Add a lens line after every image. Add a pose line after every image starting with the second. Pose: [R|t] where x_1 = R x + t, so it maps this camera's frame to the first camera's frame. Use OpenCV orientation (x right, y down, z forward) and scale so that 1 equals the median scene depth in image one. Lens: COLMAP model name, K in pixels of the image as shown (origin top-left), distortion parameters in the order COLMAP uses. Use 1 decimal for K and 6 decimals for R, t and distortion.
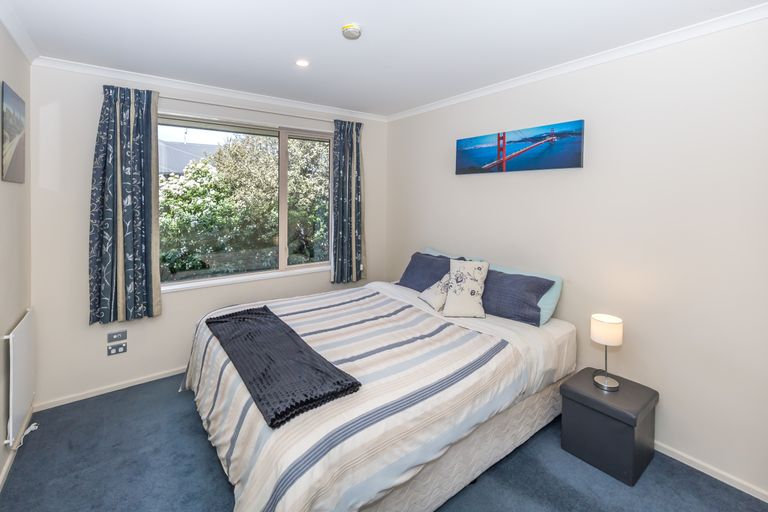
lens RADIAL K [[344.7, 0, 382.1], [0, 344.7, 239.1], [0, 0, 1]] dist [-0.000101, -0.000075]
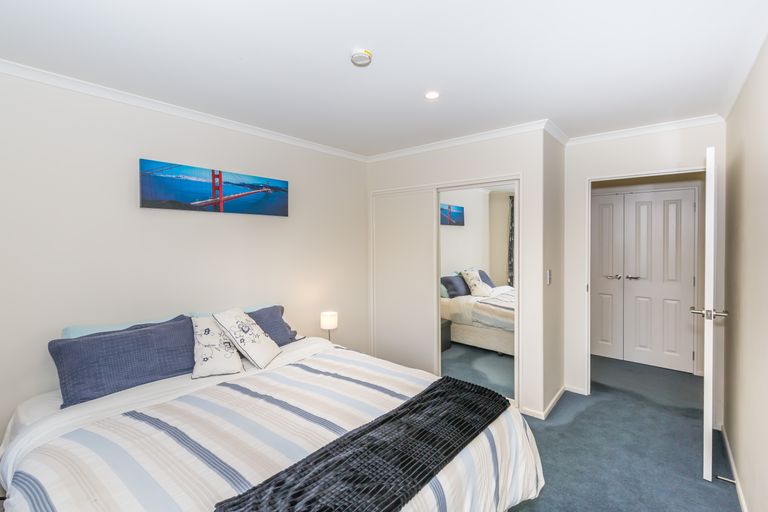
lens RADIAL K [[344.7, 0, 382.1], [0, 344.7, 239.1], [0, 0, 1]] dist [-0.000101, -0.000075]
pose [[-0.261646, -0.005273, 0.965150, -0.666467], [0.124308, 0.991472, 0.039116, -0.105934], [-0.957125, 0.130210, -0.258759, 0.836851]]
